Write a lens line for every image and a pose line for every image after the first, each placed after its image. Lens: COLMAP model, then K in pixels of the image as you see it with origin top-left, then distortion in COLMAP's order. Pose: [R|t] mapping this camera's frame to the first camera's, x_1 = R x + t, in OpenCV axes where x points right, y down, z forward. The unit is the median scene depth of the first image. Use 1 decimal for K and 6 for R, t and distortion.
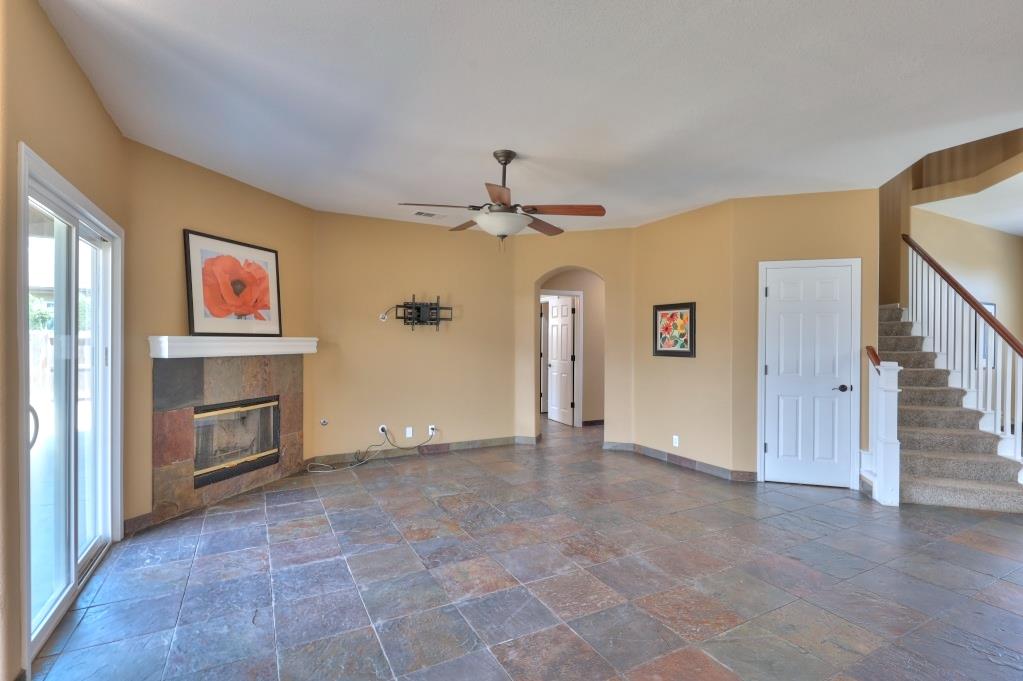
lens RADIAL K [[483.4, 0, 512.7], [0, 483.4, 342.6], [0, 0, 1]] dist [-0.001571, -0.001693]
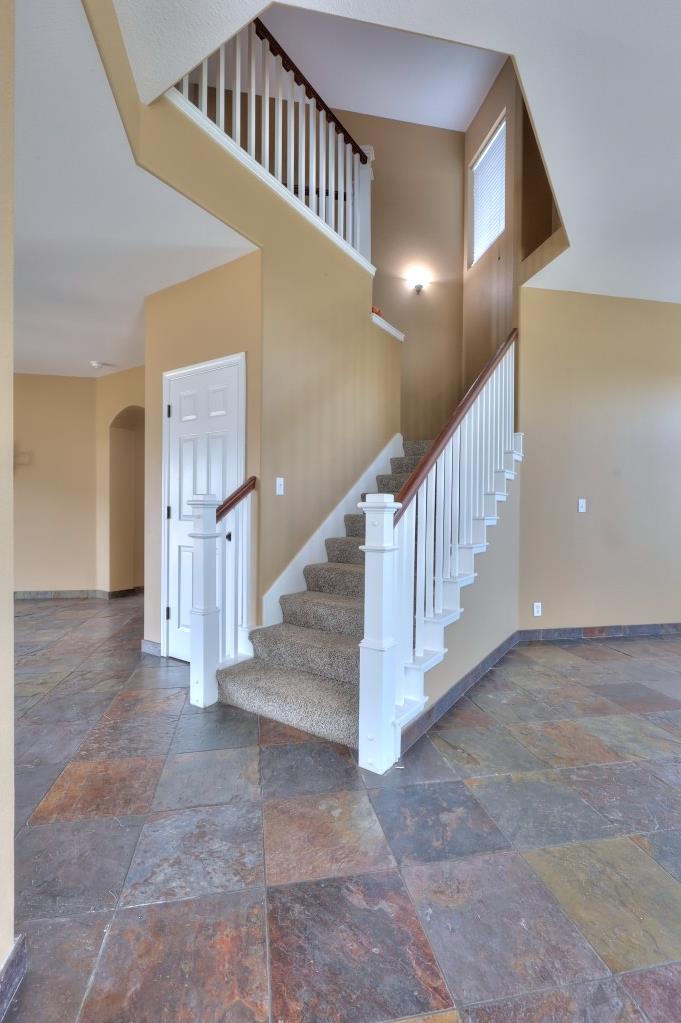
lens RADIAL K [[462.5, 0, 339.0], [0, 462.5, 511.5], [0, 0, 1]] dist [-0.002286, 0.000881]
pose [[0.953271, 0.004490, -0.302083, 1.034874], [-0.005580, 0.999981, -0.002747, 0.057237], [0.302065, 0.004305, 0.953278, 0.389327]]
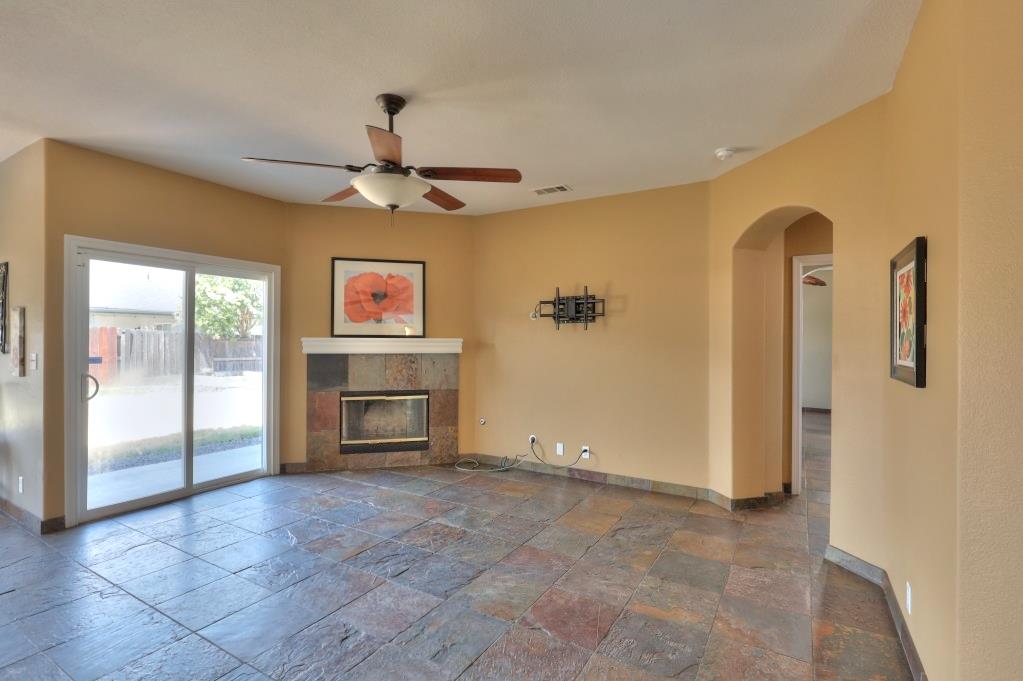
lens RADIAL K [[483.4, 0, 510.9], [0, 483.4, 340.3], [0, 0, 1]] dist [-0.001571, -0.001693]
pose [[0.514152, -0.001924, -0.857697, 0.598982], [-0.007062, 0.999954, -0.006476, -0.000260], [0.857670, 0.009387, 0.514115, 0.611575]]
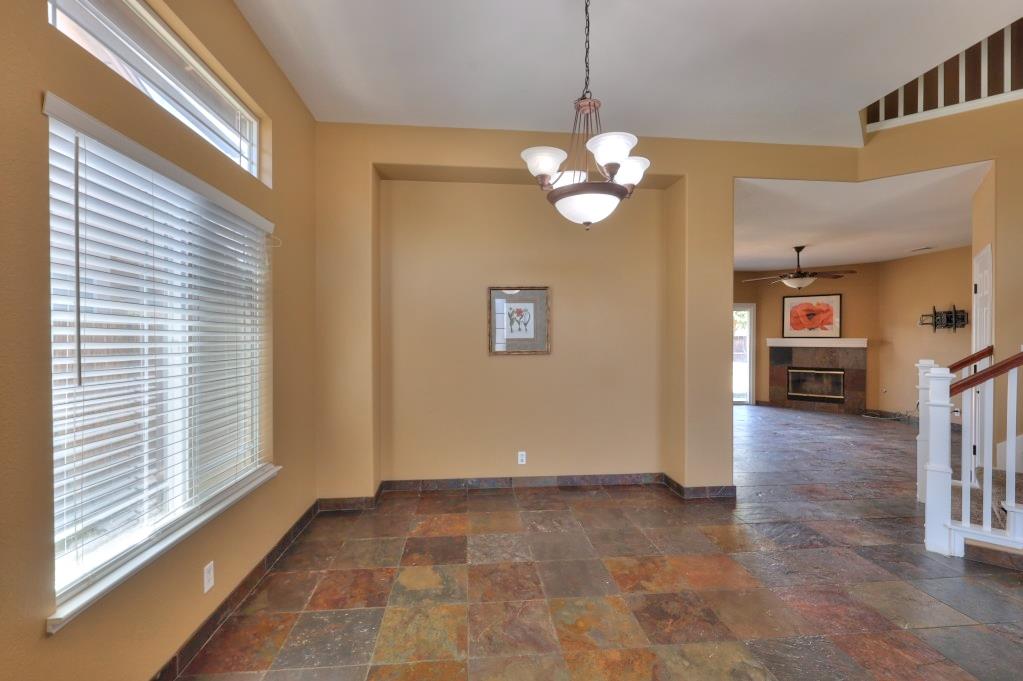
lens RADIAL K [[462.5, 0, 514.5], [0, 462.5, 340.3], [0, 0, 1]] dist [-0.002286, 0.000881]
pose [[-0.381107, -0.001754, -0.924529, 1.770585], [-0.008689, 0.999961, 0.001684, 0.004734], [0.924490, 0.008675, -0.381107, 0.511618]]
